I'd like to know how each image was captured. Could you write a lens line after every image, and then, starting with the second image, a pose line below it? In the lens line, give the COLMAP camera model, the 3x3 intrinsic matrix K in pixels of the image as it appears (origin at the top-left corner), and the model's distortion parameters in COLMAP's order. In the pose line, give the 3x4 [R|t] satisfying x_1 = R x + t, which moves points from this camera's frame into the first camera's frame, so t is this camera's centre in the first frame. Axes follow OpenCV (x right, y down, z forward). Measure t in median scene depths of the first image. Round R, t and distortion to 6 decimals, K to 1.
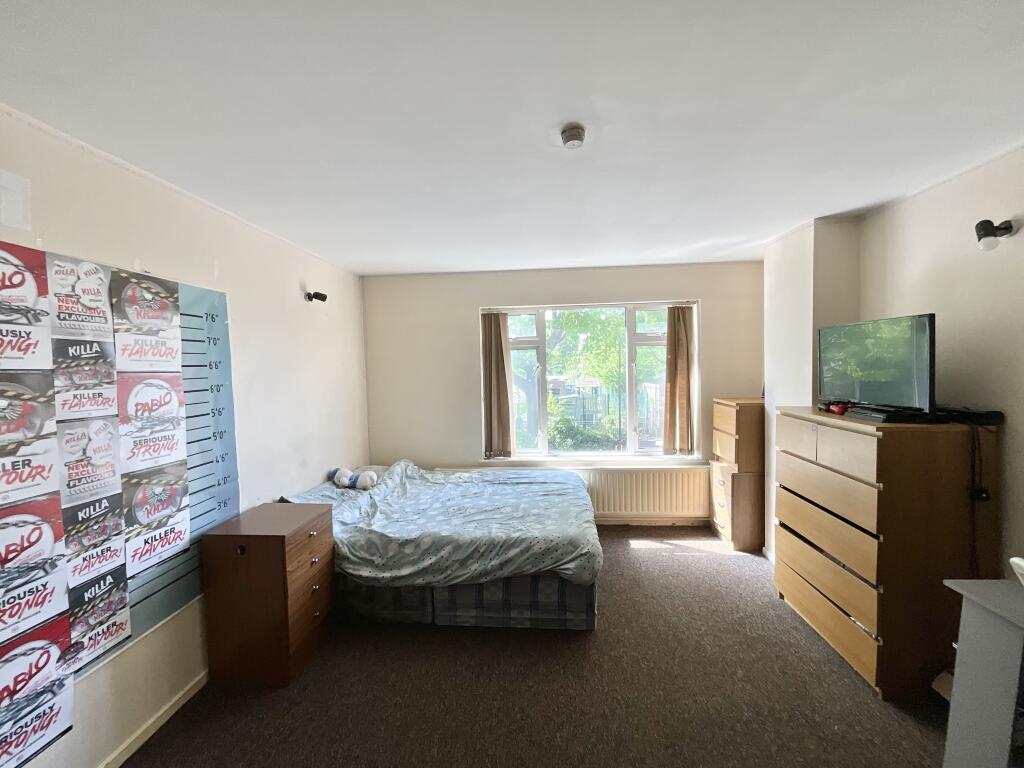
lens RADIAL K [[413.0, 0, 511.3], [0, 413.0, 385.2], [0, 0, 1]] dist [-0.003015, 0.000479]
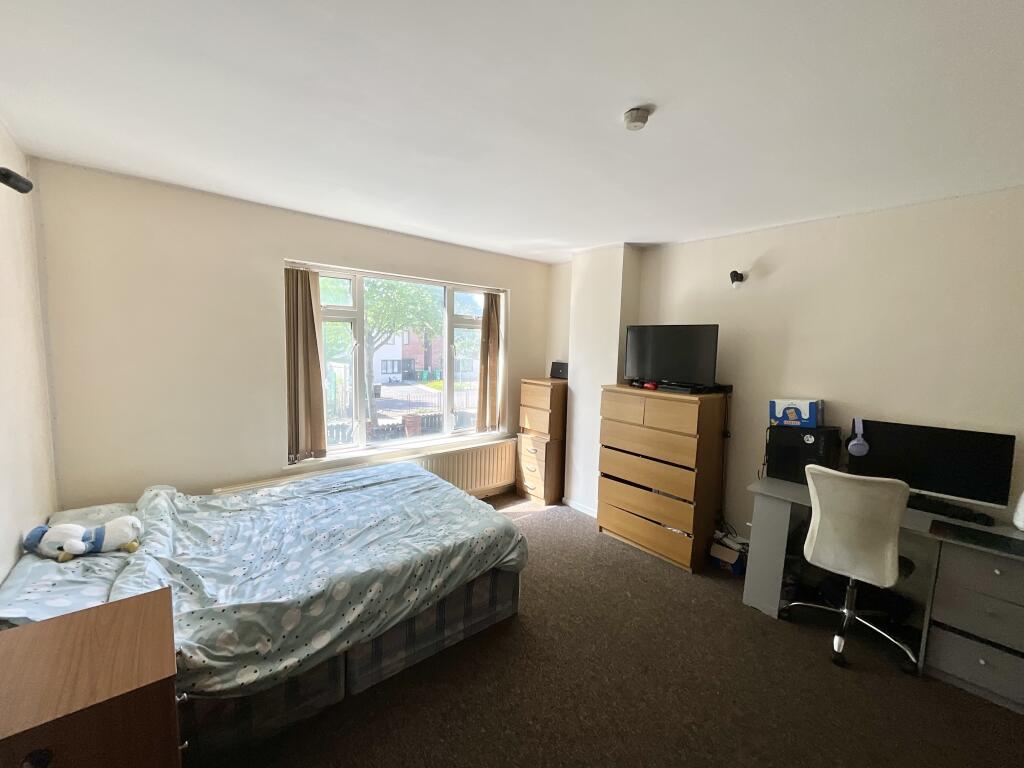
lens RADIAL K [[413.0, 0, 511.3], [0, 413.0, 385.2], [0, 0, 1]] dist [-0.003015, 0.000479]
pose [[0.710148, -0.026348, 0.703559, -0.453231], [-0.009078, 0.998874, 0.046570, -0.005111], [-0.703994, -0.039458, 0.709109, 0.287012]]
